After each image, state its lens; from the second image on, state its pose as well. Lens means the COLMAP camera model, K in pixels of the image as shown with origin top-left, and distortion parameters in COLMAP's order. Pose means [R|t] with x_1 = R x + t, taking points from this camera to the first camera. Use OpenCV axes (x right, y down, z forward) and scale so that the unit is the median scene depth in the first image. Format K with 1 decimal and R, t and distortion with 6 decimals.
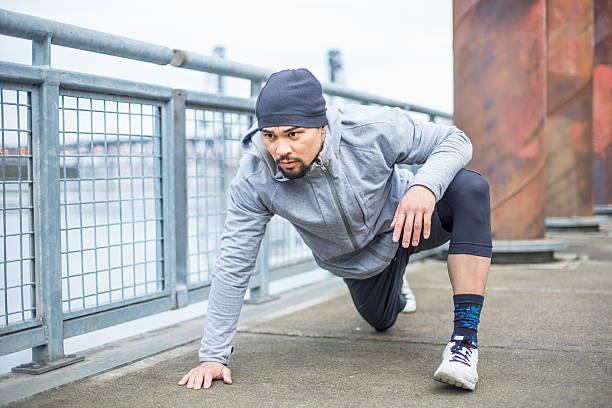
lens RADIAL K [[927.1, 0, 320.9], [0, 927.1, 212.5], [0, 0, 1]] dist [-0.133596, 0.072868]
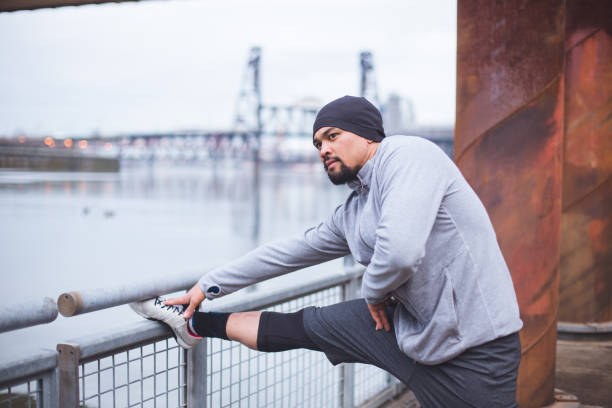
lens RADIAL K [[884.6, 0, 306.0], [0, 884.6, 204.0], [0, 0, 1]] dist [-0.130033, 0.045607]
pose [[0.998463, 0.024148, -0.049894, 0.079730], [-0.024213, 0.999707, -0.000699, -0.266840], [0.049862, 0.001906, 0.998754, 0.287428]]
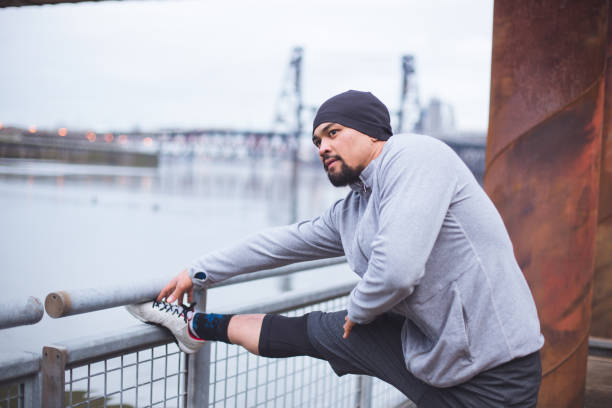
lens RADIAL K [[884.6, 0, 306.0], [0, 884.6, 204.0], [0, 0, 1]] dist [-0.130033, 0.045607]
pose [[0.994056, 0.058023, -0.092116, 0.100019], [-0.058282, 0.998300, -0.000126, -0.268634], [0.091952, 0.005494, 0.995748, 0.347608]]
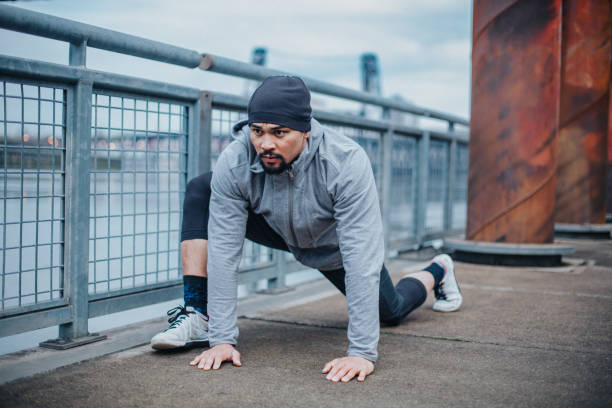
lens RADIAL K [[884.6, 0, 306.0], [0, 884.6, 204.0], [0, 0, 1]] dist [-0.130033, 0.045607]
pose [[0.997997, 0.036824, -0.051433, 0.020573], [-0.037154, 0.999295, -0.005476, -0.000827], [0.051195, 0.007376, 0.998661, -0.019363]]
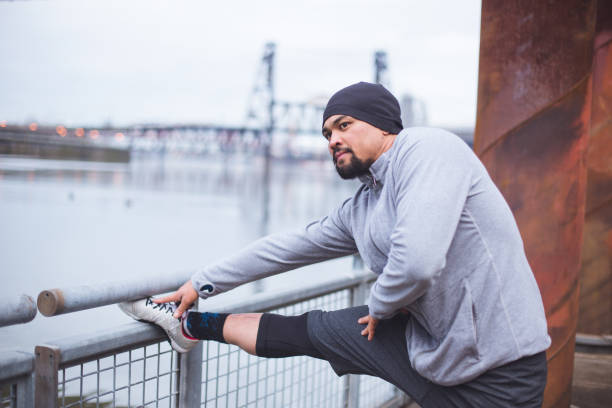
lens RADIAL K [[884.6, 0, 306.0], [0, 884.6, 204.0], [0, 0, 1]] dist [-0.130033, 0.045607]
pose [[0.996396, 0.059819, -0.060143, 0.076013], [-0.059767, 0.998209, 0.002666, -0.266738], [0.060195, 0.000938, 0.998186, 0.361869]]
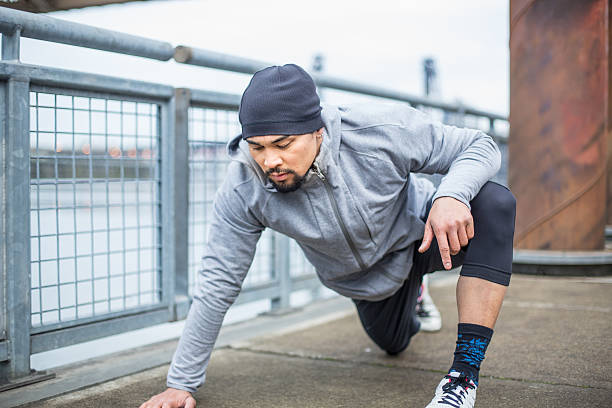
lens RADIAL K [[884.6, 0, 306.0], [0, 884.6, 204.0], [0, 0, 1]] dist [-0.130033, 0.045607]
pose [[0.992273, 0.015516, -0.123096, 0.085407], [-0.016793, 0.999815, -0.009345, -0.009044], [0.122929, 0.011340, 0.992351, 0.131803]]
